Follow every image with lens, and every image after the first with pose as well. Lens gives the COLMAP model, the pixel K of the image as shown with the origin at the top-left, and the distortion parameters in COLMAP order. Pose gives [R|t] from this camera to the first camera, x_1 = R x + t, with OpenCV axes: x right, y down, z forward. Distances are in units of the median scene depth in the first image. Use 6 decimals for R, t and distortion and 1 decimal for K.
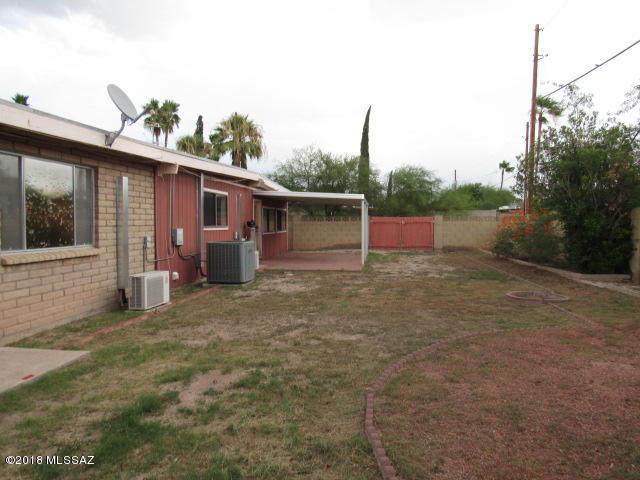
lens RADIAL K [[459.9, 0, 320.0], [0, 459.9, 240.0], [0, 0, 1]] dist [-0.038847, 0.033571]
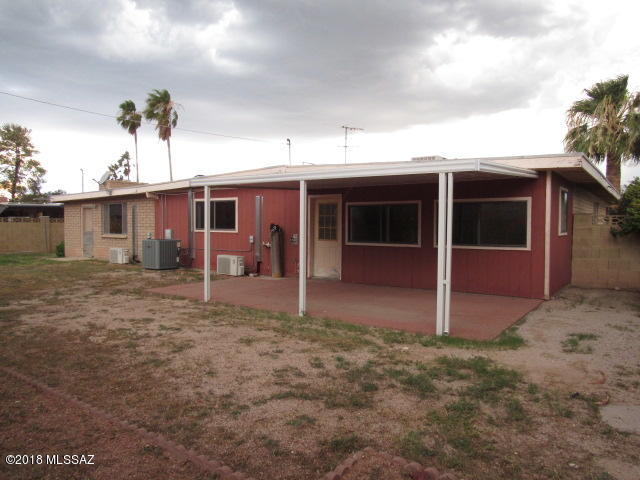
lens RADIAL K [[459.9, 0, 320.0], [0, 459.9, 240.0], [0, 0, 1]] dist [-0.038847, 0.033571]
pose [[-0.455115, 0.022724, -0.890142, 1.043393], [-0.041326, 0.998058, 0.046608, -0.100903], [0.889473, 0.057998, -0.453293, 2.654705]]
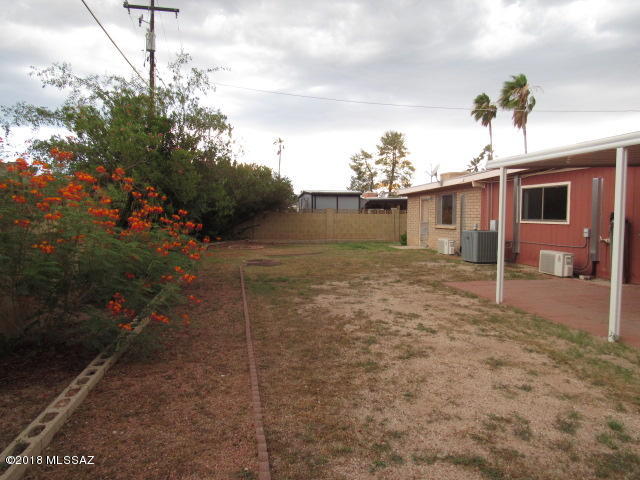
lens RADIAL K [[455.7, 0, 320.0], [0, 455.7, 240.0], [0, 0, 1]] dist [-0.024679, -0.000692]
pose [[-0.945201, 0.009019, -0.326365, 0.835175], [-0.020880, 0.995902, 0.087993, -0.094140], [0.325821, 0.089985, -0.941139, 2.663562]]
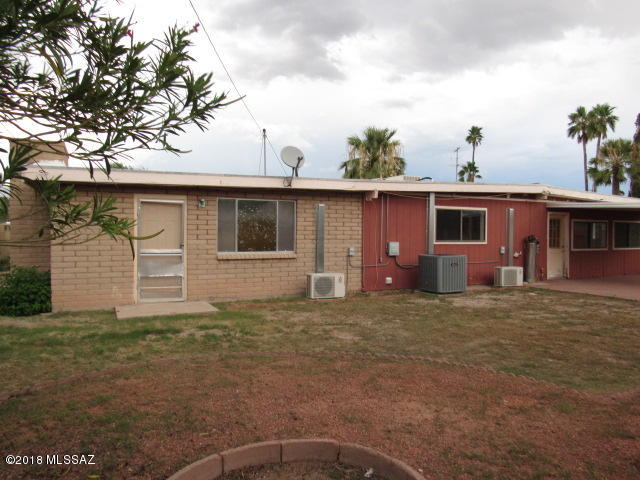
lens RADIAL K [[461.8, 0, 328.8], [0, 461.8, 237.7], [0, 0, 1]] dist [-0.029266, 0.001392]
pose [[0.554347, 0.009711, -0.832229, 0.742689], [-0.036549, 0.999251, -0.012686, -0.017190], [0.831483, 0.037449, 0.554286, 0.220572]]
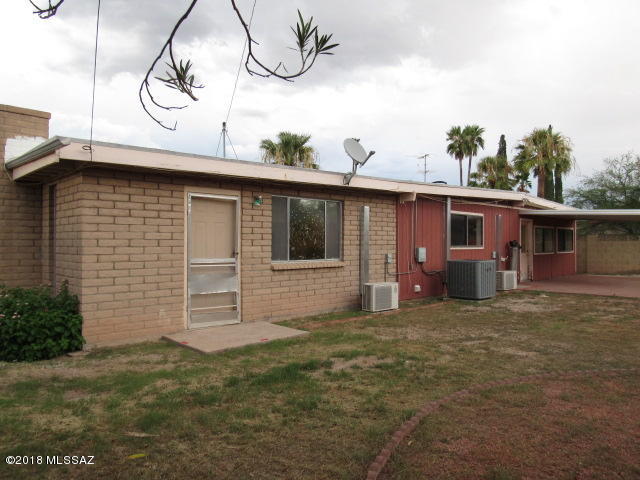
lens RADIAL K [[459.9, 0, 320.0], [0, 459.9, 240.0], [0, 0, 1]] dist [-0.038847, 0.033571]
pose [[0.779591, -0.002956, -0.626283, 0.260836], [-0.024426, 0.999085, -0.035121, 0.003479], [0.625813, 0.042677, 0.778805, -0.069290]]
